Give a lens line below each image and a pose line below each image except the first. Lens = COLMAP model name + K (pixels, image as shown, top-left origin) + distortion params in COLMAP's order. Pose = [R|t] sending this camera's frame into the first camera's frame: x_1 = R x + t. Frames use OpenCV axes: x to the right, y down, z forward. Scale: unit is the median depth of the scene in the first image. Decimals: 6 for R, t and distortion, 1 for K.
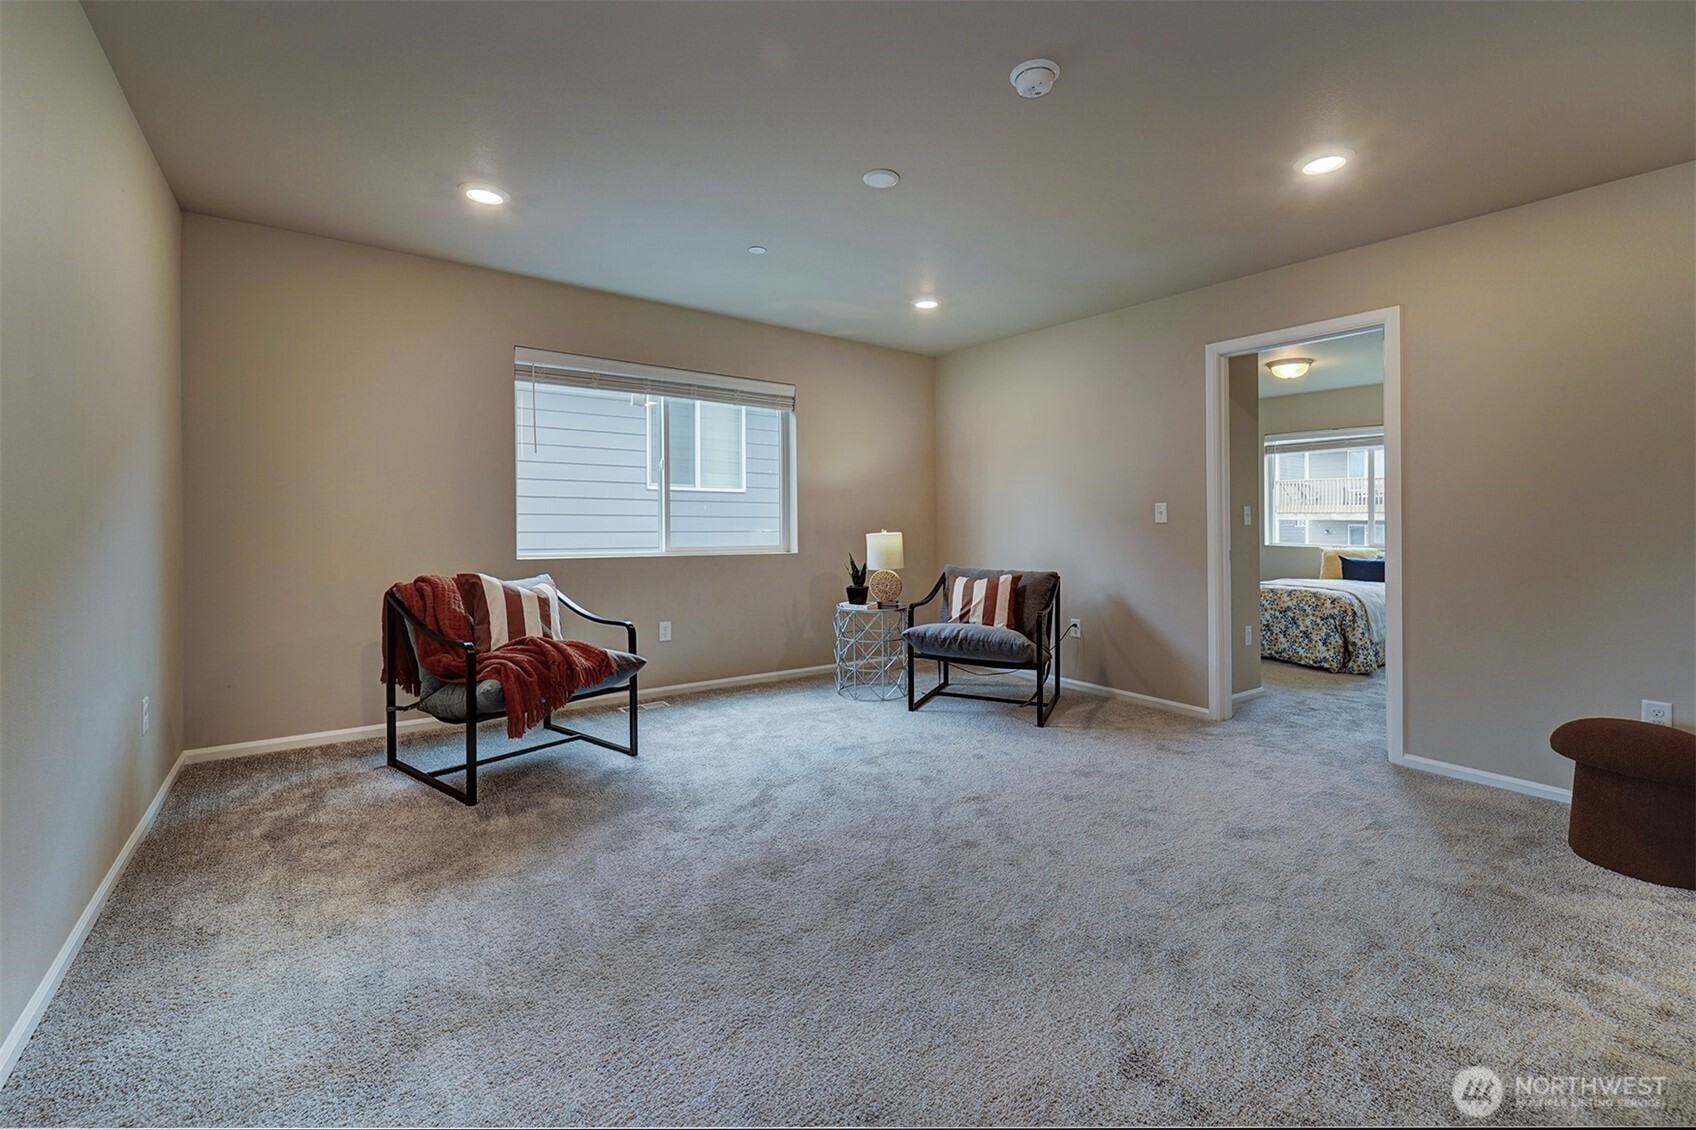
lens RADIAL K [[703.4, 0, 844.2], [0, 703.4, 532.9], [0, 0, 1]] dist [0.000243, 0.000044]
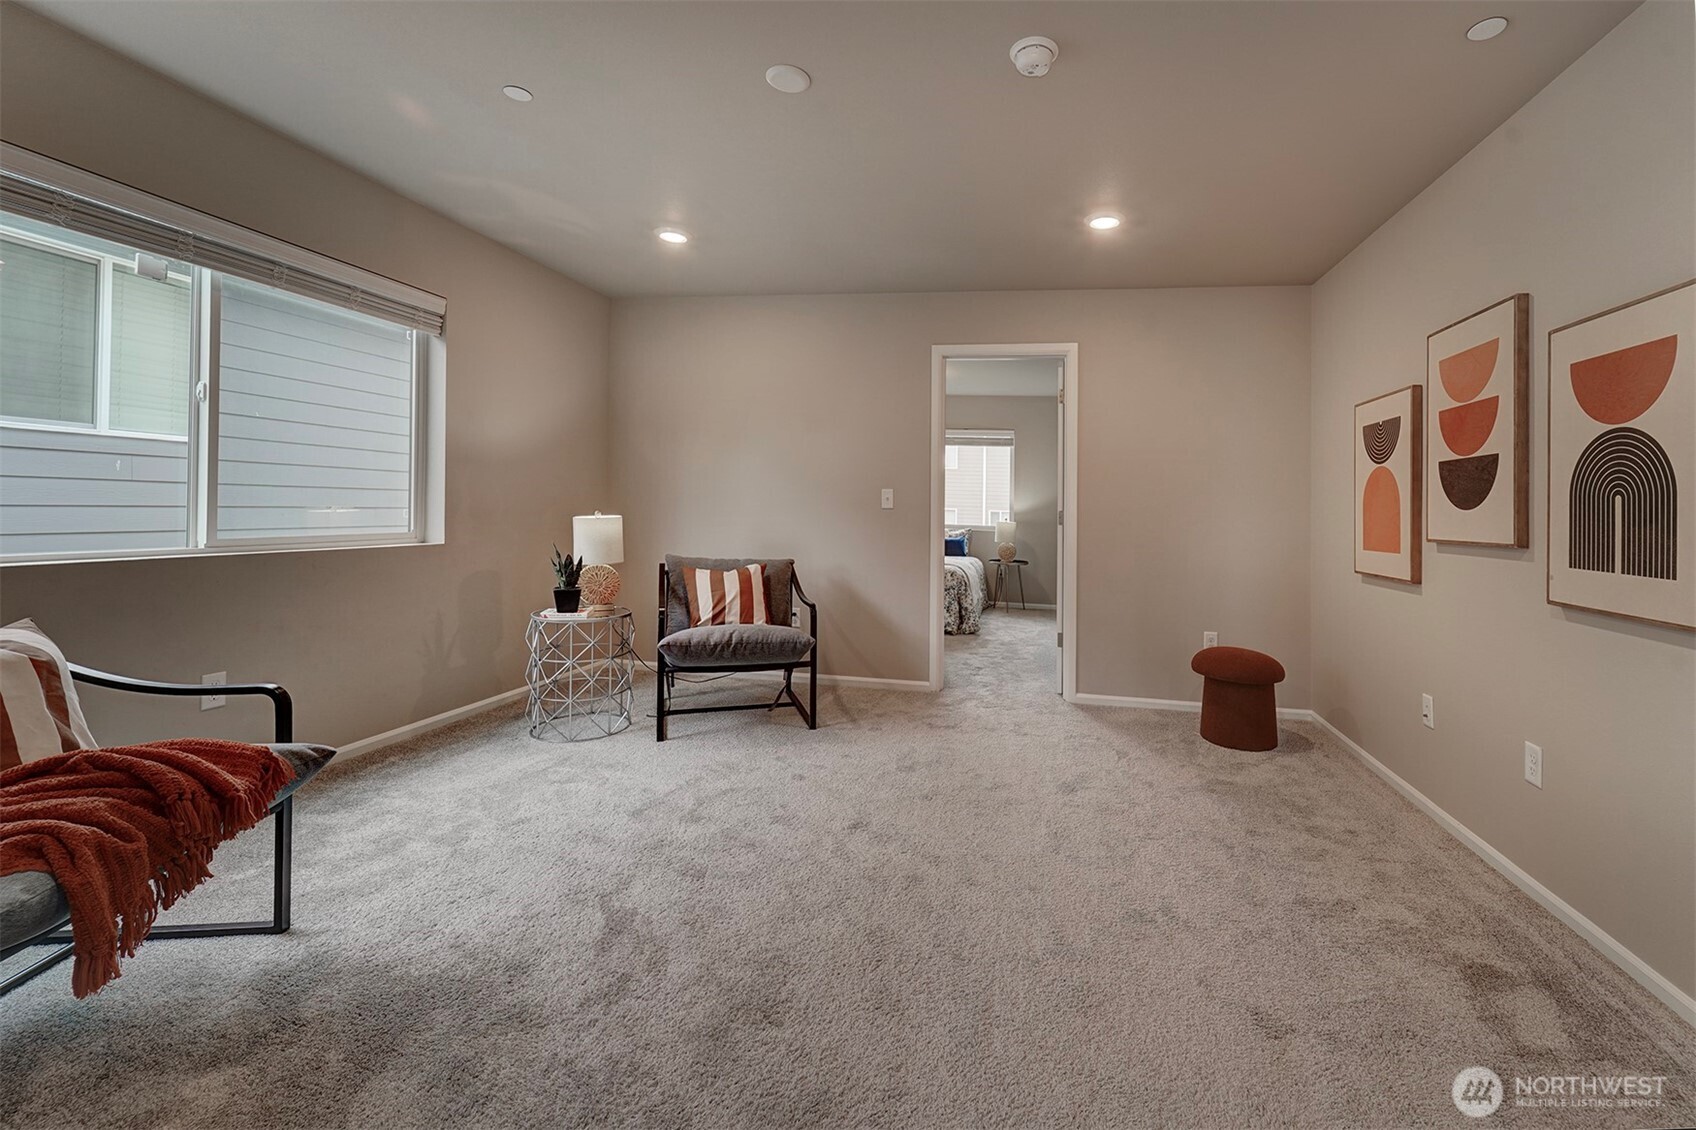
lens RADIAL K [[727.7, 0, 926.2], [0, 727.7, 501.4], [0, 0, 1]] dist [-0.000341, 0.000059]
pose [[0.715530, 0.020178, 0.698291, -0.257247], [-0.012261, 0.999792, -0.016326, -0.007605], [-0.698475, 0.003120, 0.715628, 0.191941]]
